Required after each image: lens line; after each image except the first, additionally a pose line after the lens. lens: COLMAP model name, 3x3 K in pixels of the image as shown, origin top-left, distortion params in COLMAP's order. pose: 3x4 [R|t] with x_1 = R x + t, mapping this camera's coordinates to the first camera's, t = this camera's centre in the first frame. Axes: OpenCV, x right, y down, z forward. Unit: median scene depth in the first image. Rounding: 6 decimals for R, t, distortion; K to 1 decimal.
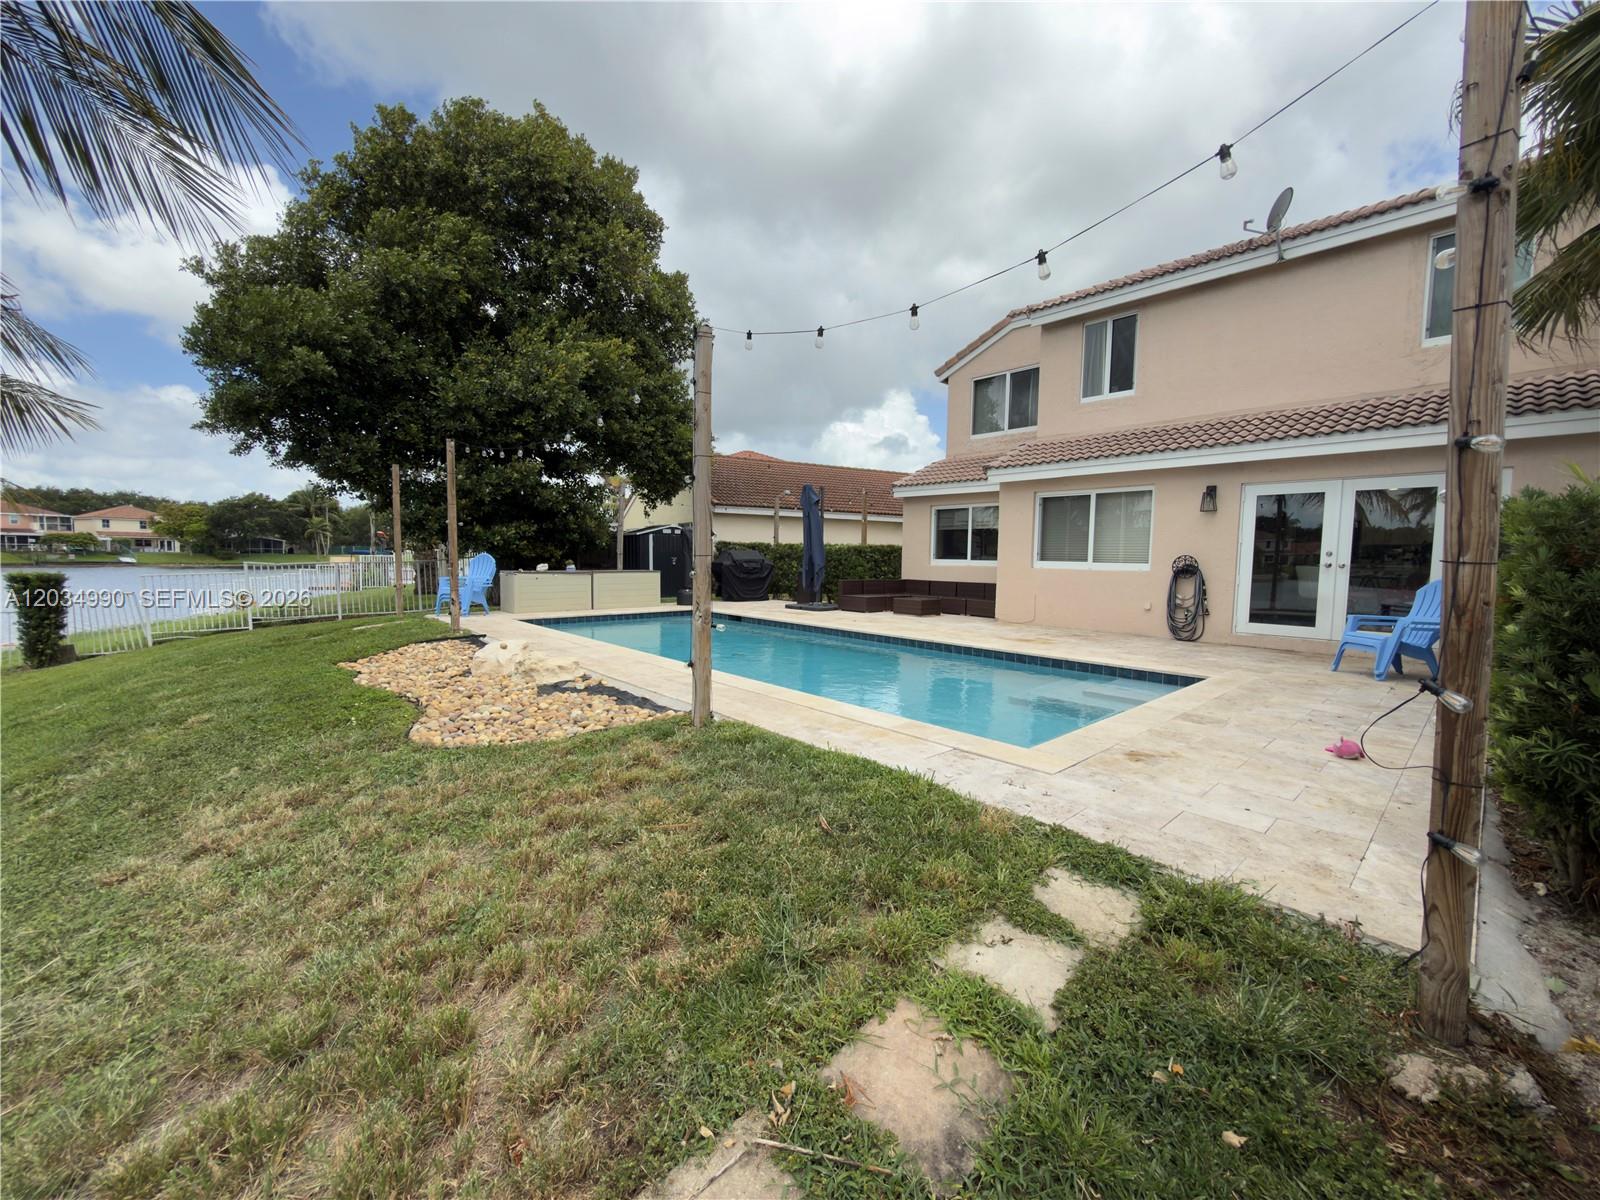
lens RADIAL K [[636.7, 0, 798.9], [0, 636.7, 597.7], [0, 0, 1]] dist [0.000191, 0.000003]
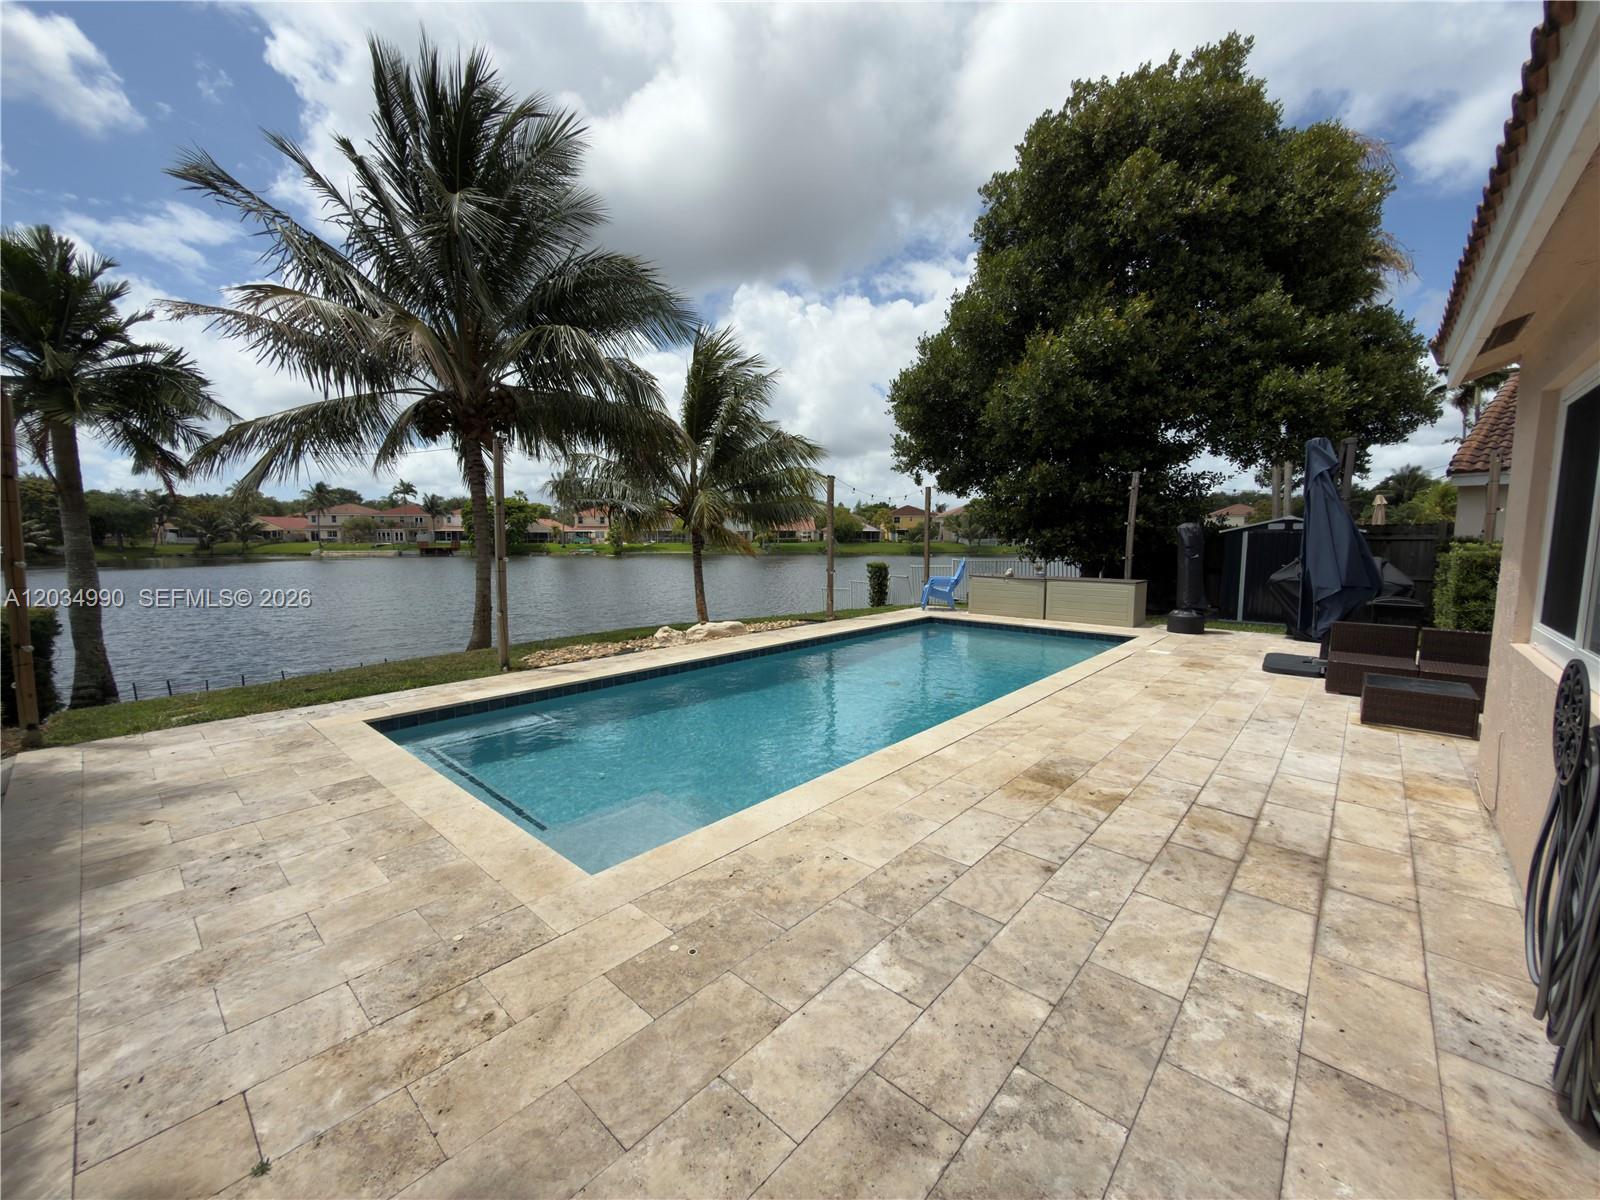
lens RADIAL K [[636.7, 0, 802.4], [0, 636.7, 607.6], [0, 0, 1]] dist [0.000191, 0.000003]
pose [[0.103642, 0.098824, -0.989693, 0.514898], [-0.066090, 0.993537, 0.092287, -0.056555], [0.992416, 0.055844, 0.109503, 0.508707]]
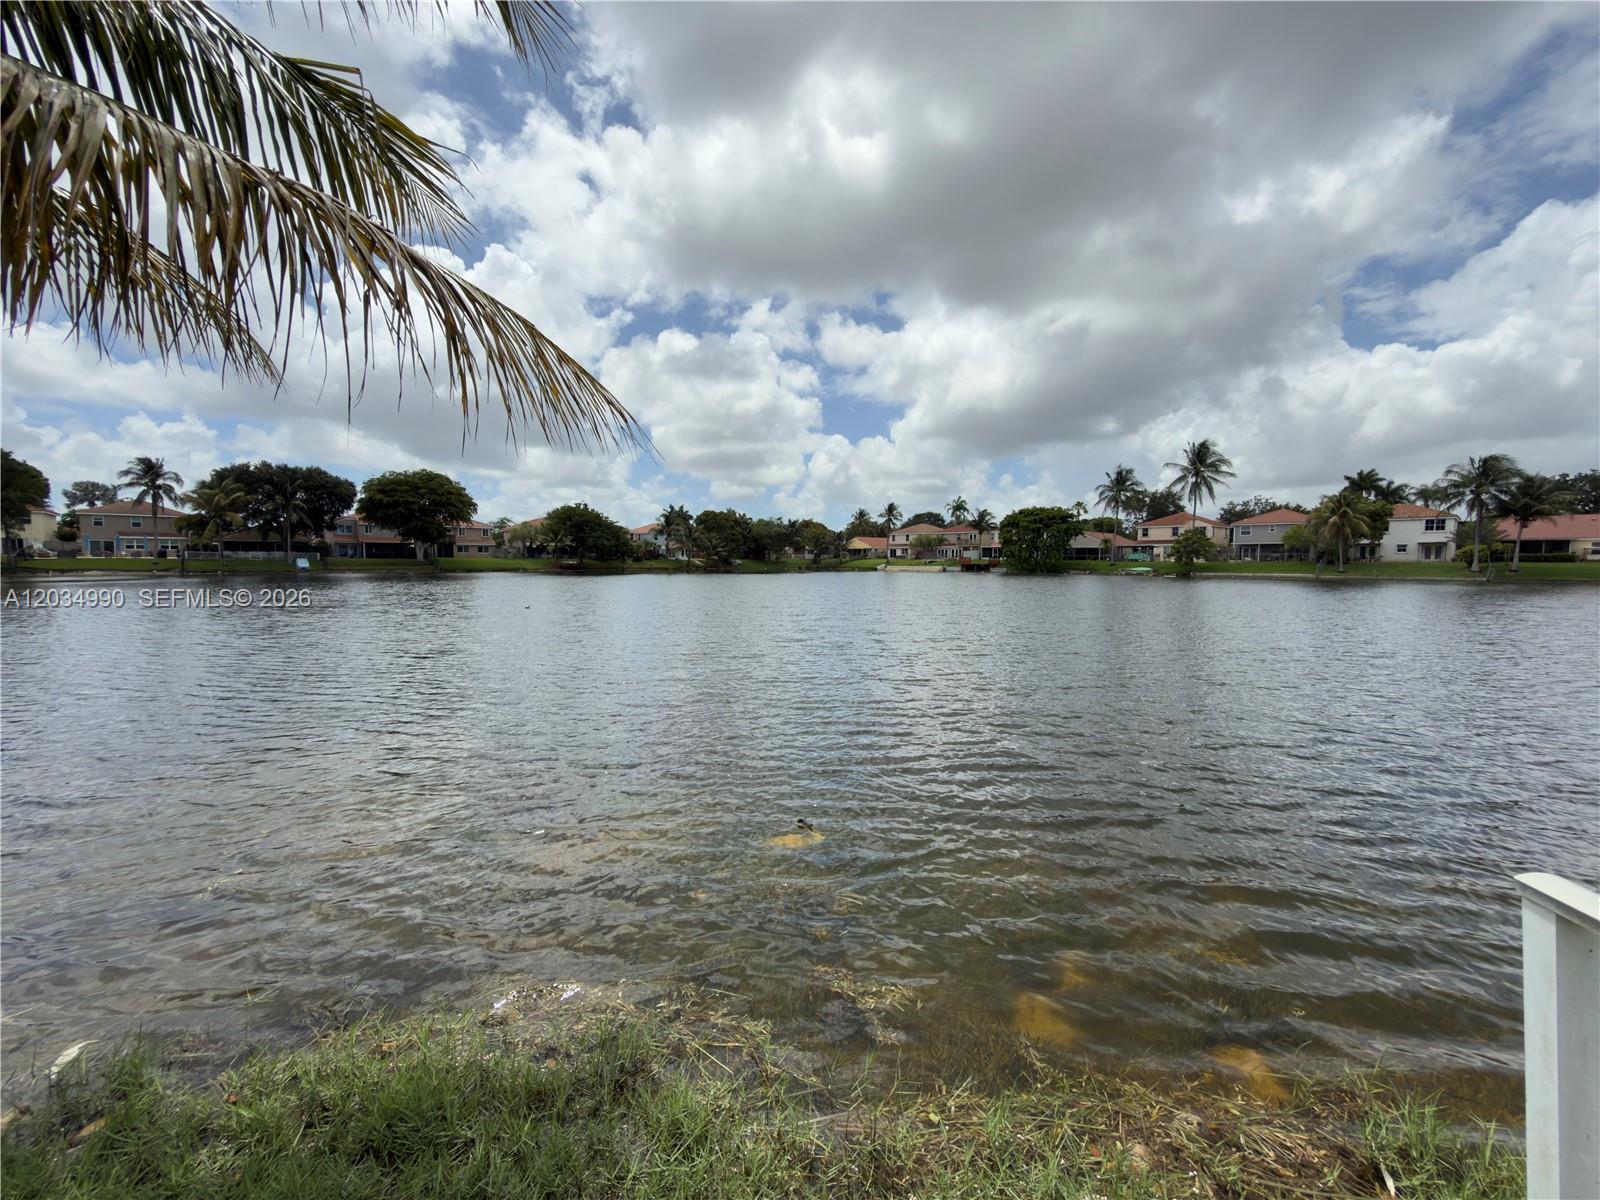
lens RADIAL K [[636.7, 0, 797.3], [0, 636.7, 600.8], [0, 0, 1]] dist [0.000191, 0.000003]
pose [[-0.712598, 0.030009, -0.700931, -1.146165], [-0.061377, 0.992587, 0.104895, 0.009312], [0.698883, 0.117769, -0.705474, 0.721697]]
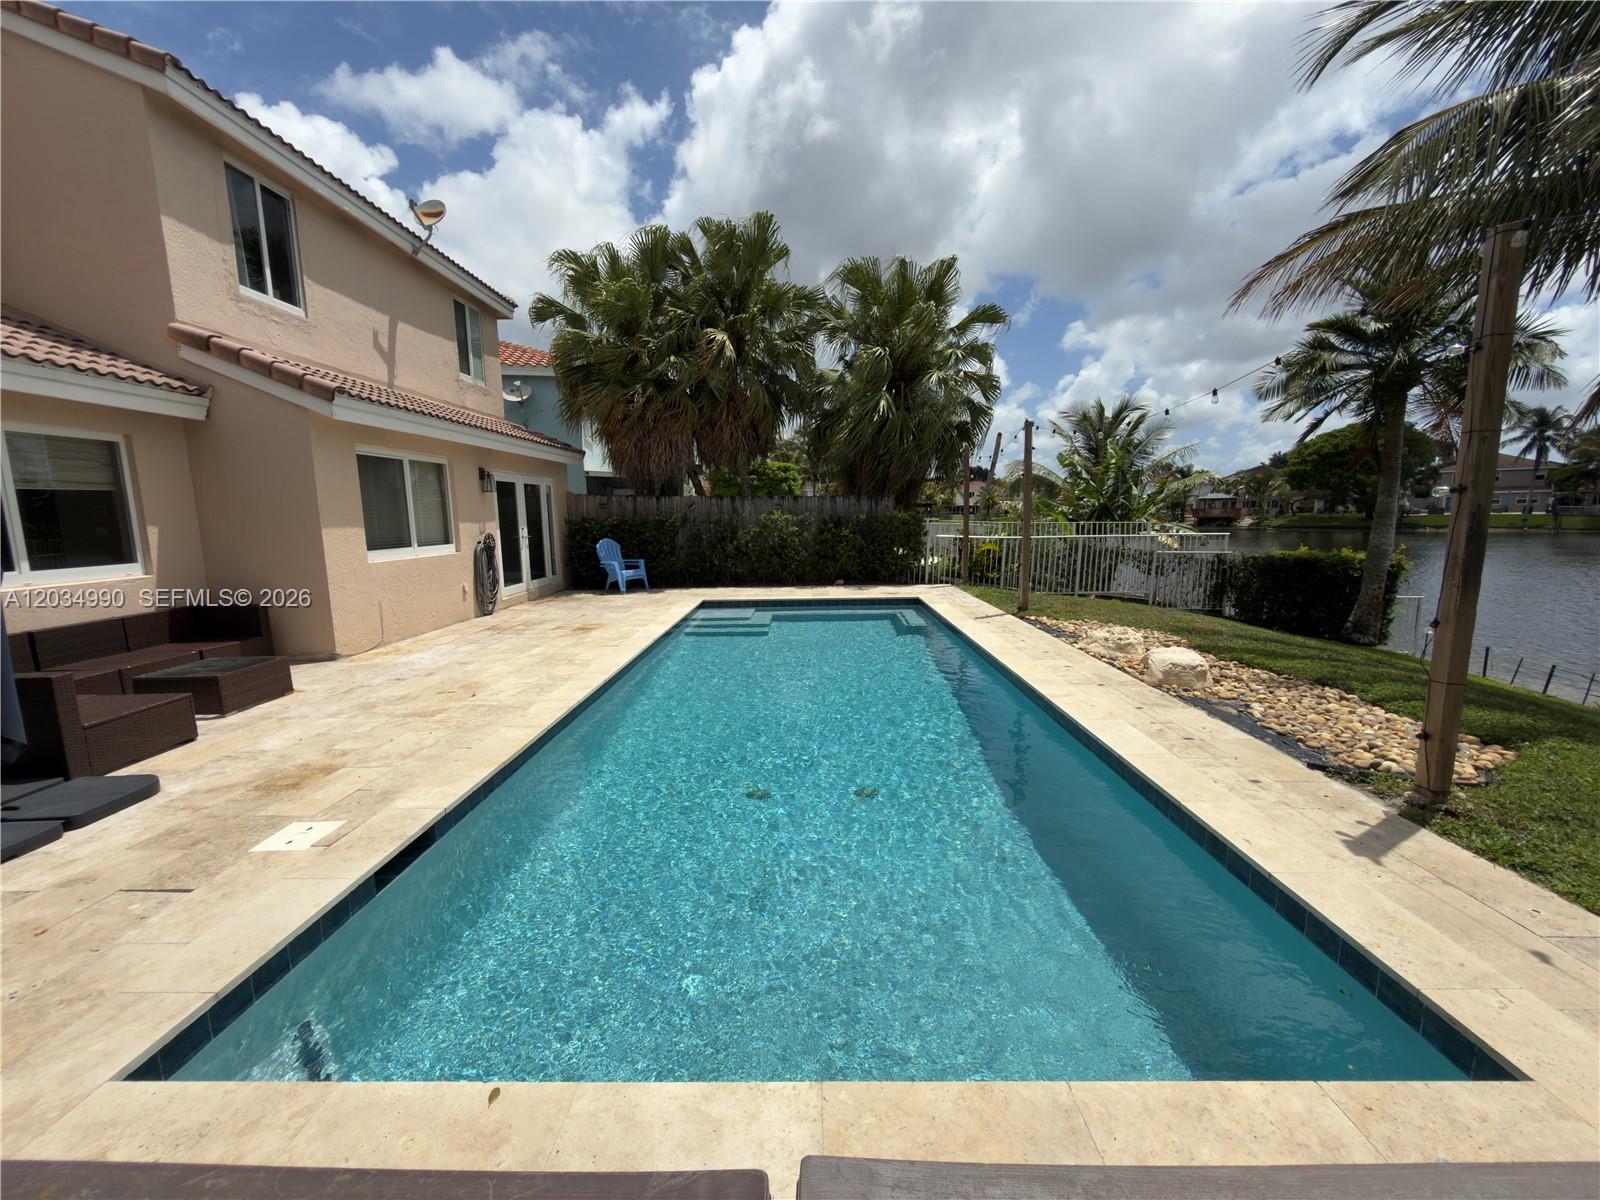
lens RADIAL K [[636.7, 0, 799.2], [0, 636.7, 600.2], [0, 0, 1]] dist [0.000191, 0.000003]
pose [[-0.728141, -0.094183, 0.678926, -0.329978], [0.053610, 0.979655, 0.193397, -0.090554], [-0.683328, 0.177218, -0.708277, 0.951345]]
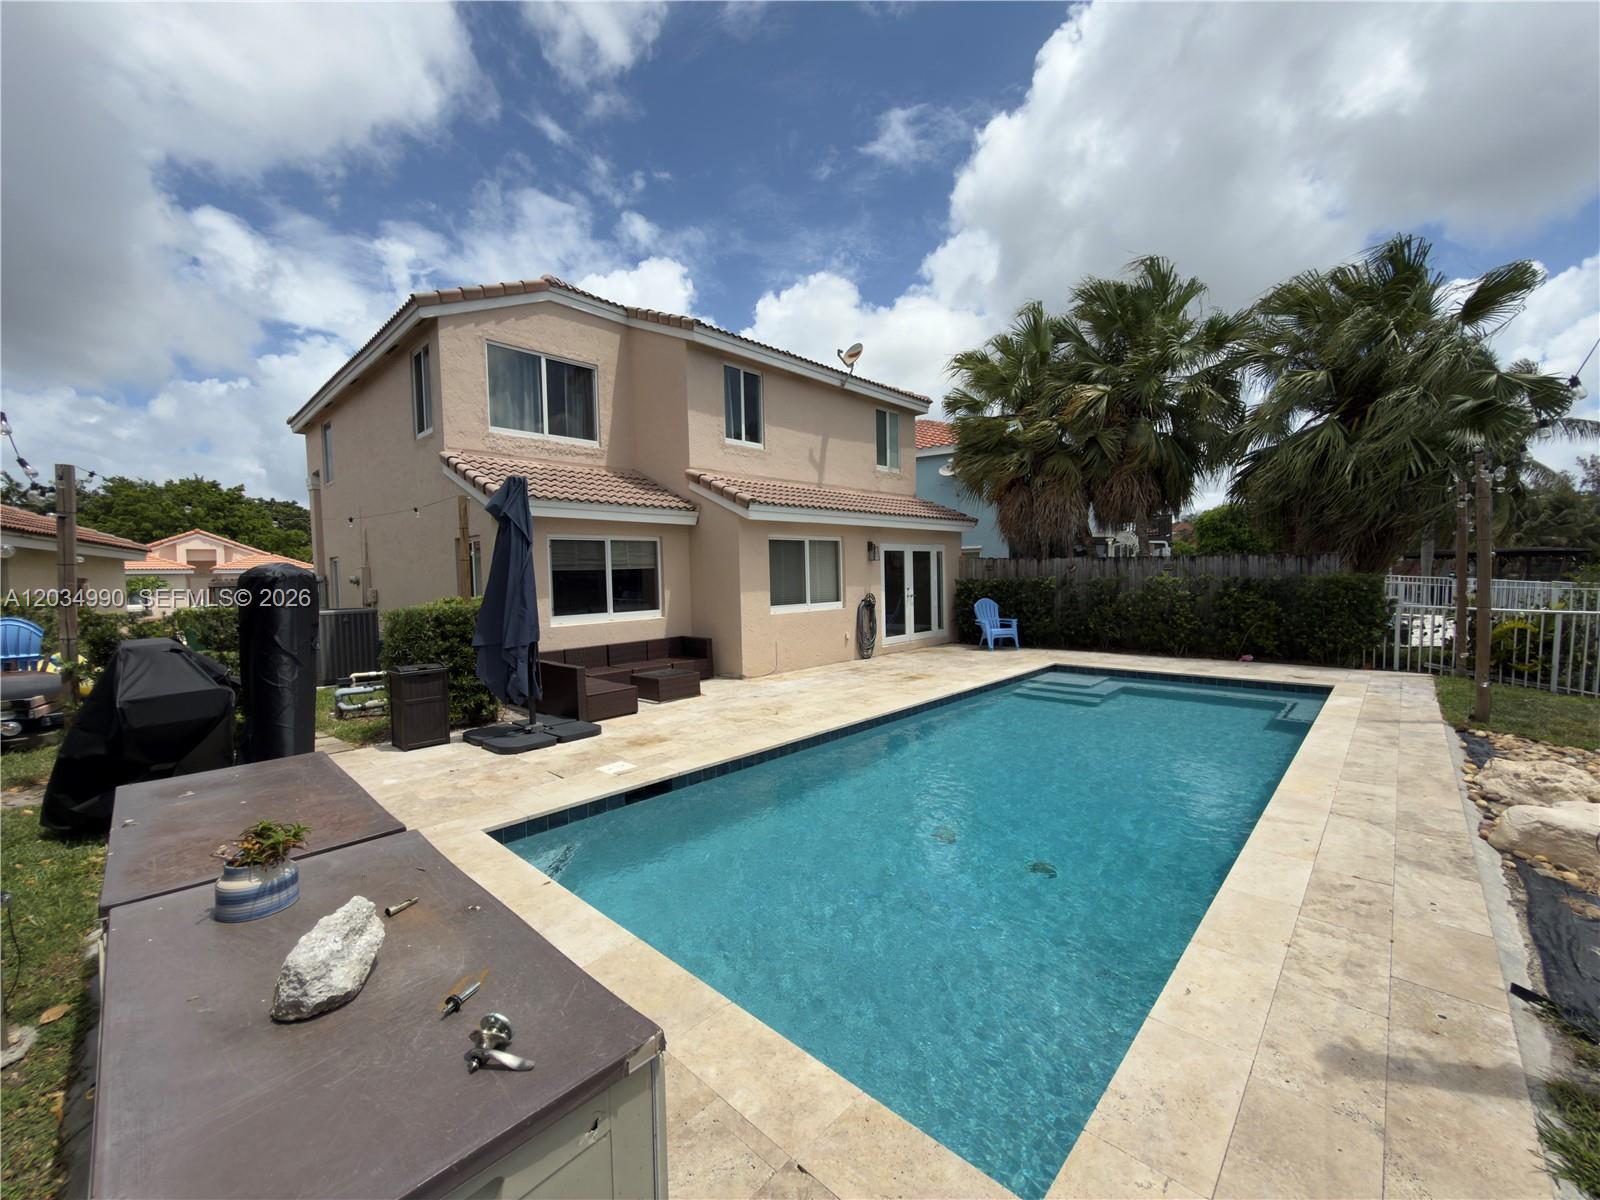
lens RADIAL K [[636.7, 0, 800.2], [0, 636.7, 600.1], [0, 0, 1]] dist [0.000191, 0.000003]
pose [[-0.074233, -0.051078, 0.995932, -0.466025], [0.089258, 0.994339, 0.057649, -0.095458], [-0.993238, 0.093175, -0.069253, 0.830808]]
